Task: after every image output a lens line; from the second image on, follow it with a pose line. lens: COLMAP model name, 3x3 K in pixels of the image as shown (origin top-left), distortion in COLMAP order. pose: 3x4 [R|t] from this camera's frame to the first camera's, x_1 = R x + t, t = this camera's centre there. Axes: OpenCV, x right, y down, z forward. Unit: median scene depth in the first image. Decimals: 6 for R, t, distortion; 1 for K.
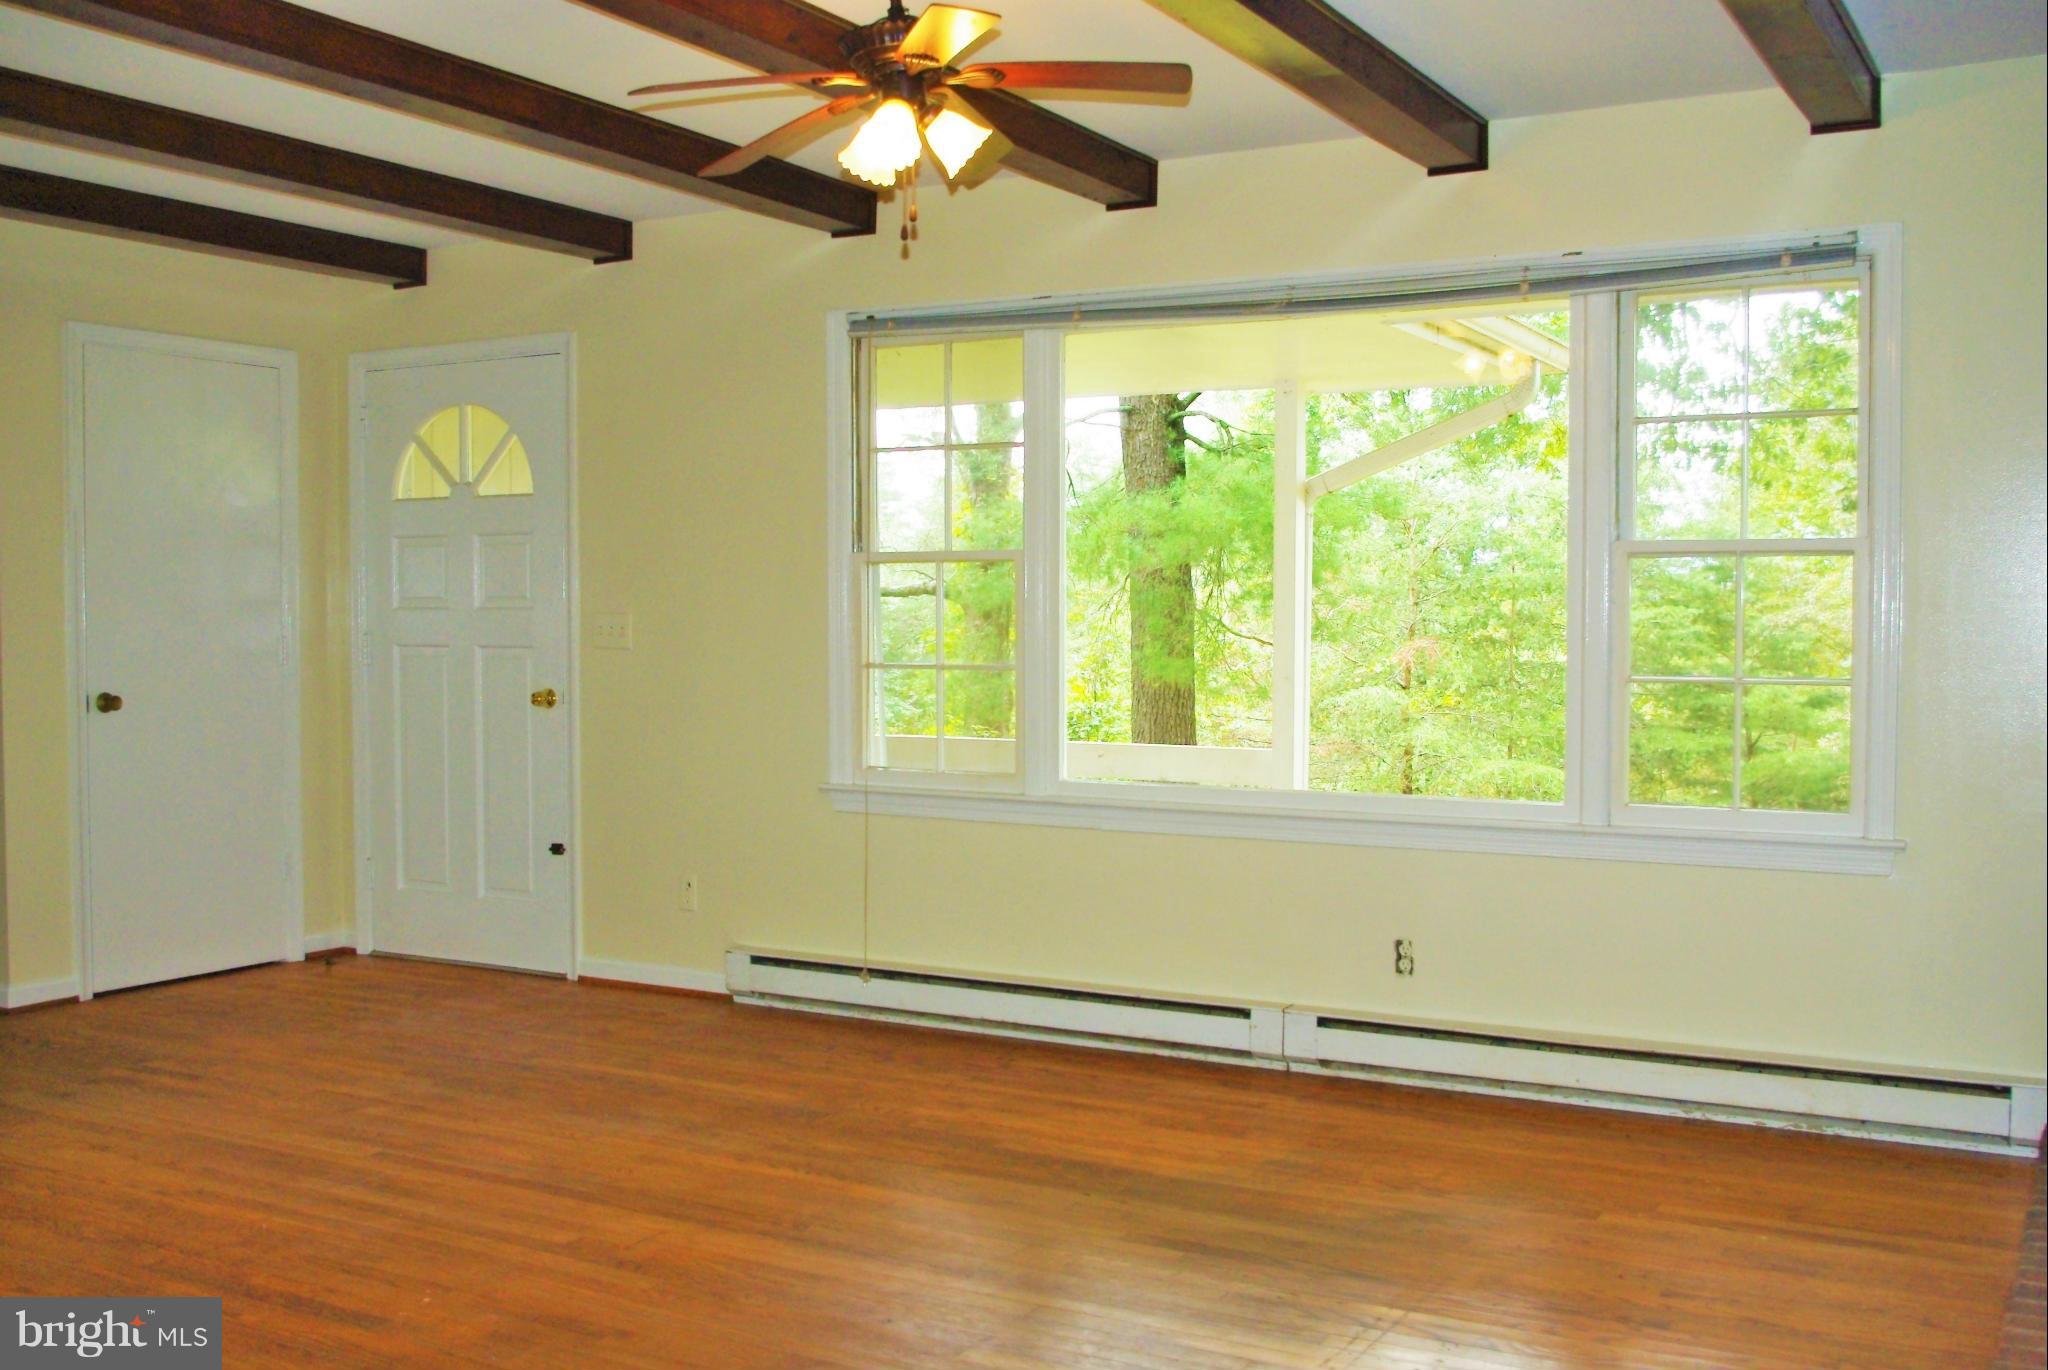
lens RADIAL K [[2033.7, 0, 1023.1], [0, 2033.7, 683.8], [0, 0, 1]] dist [-0.017628, 0.000000]
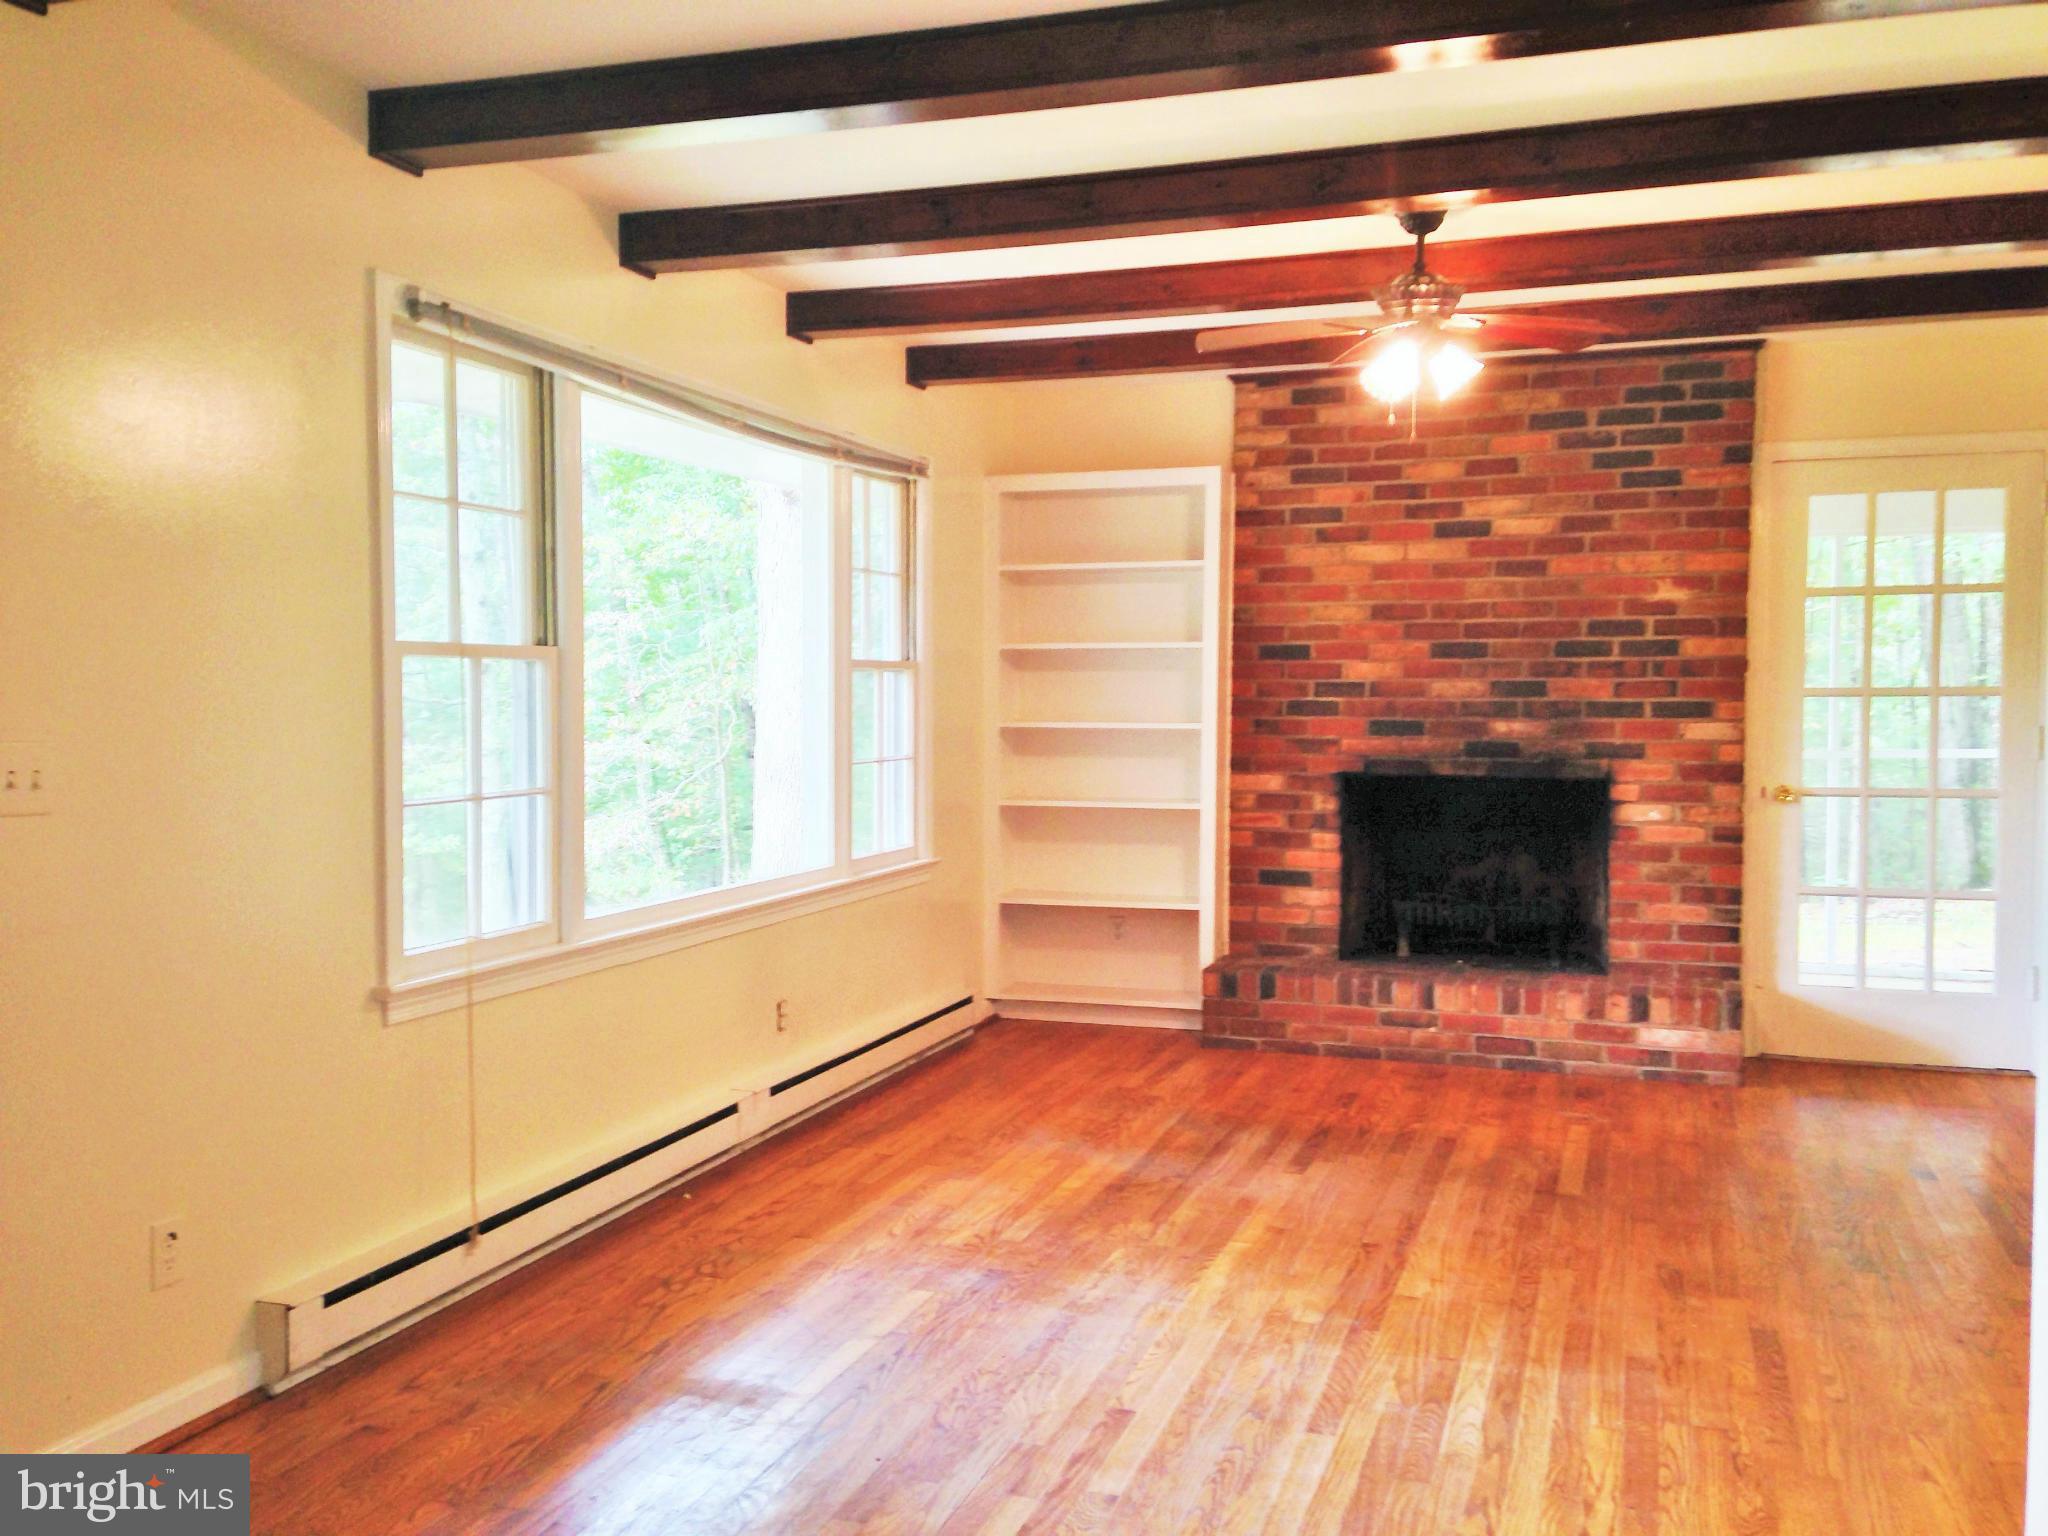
lens RADIAL K [[1752.4, 0, 1023.8], [0, 1752.4, 766.8], [0, 0, 1]] dist [0.004461, -0.005541]
pose [[-0.165669, -0.038722, 0.985421, -0.931190], [0.050035, 0.997612, 0.047613, -0.052427], [-0.984911, 0.057194, -0.163336, 1.192631]]
